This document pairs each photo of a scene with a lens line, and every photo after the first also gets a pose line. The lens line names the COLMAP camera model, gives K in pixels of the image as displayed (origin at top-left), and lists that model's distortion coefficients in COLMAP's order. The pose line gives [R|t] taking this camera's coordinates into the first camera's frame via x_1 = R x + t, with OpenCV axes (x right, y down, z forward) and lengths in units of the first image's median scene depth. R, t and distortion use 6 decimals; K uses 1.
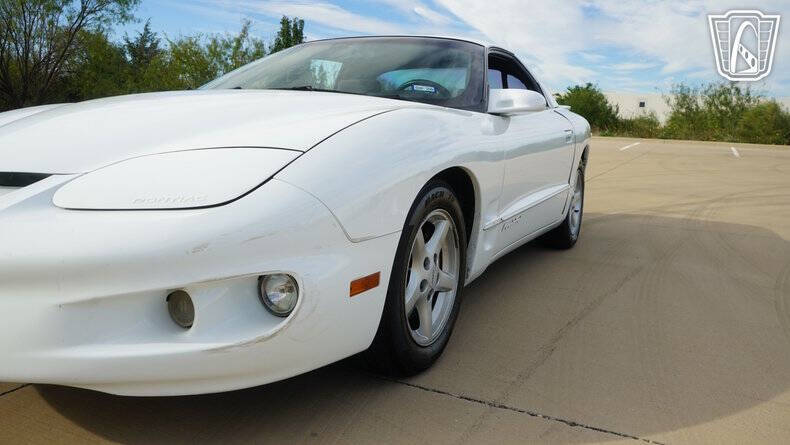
lens RADIAL K [[554.2, 0, 395.0], [0, 554.2, 222.5], [0, 0, 1]] dist [-0.009646, -0.004934]
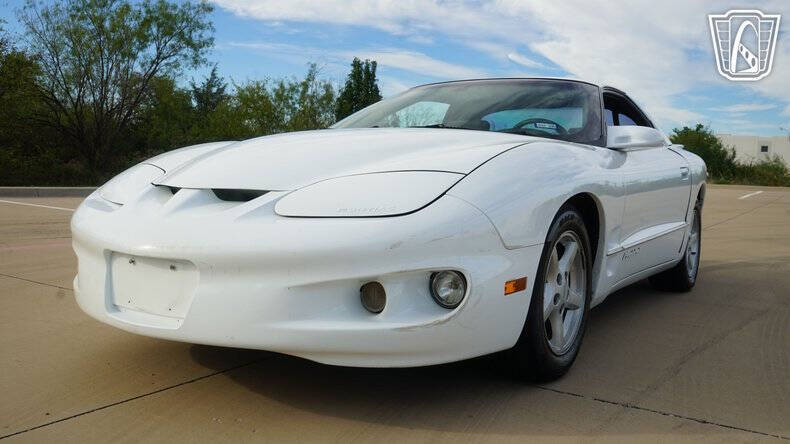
lens RADIAL K [[623.3, 0, 395.0], [0, 623.3, 222.0], [0, 0, 1]] dist [-0.008843, 0.006513]
pose [[0.992686, 0.008496, -0.120429, -0.072284], [-0.020029, 0.995287, -0.094882, 0.051187], [0.119056, 0.096600, 0.988177, -0.168777]]
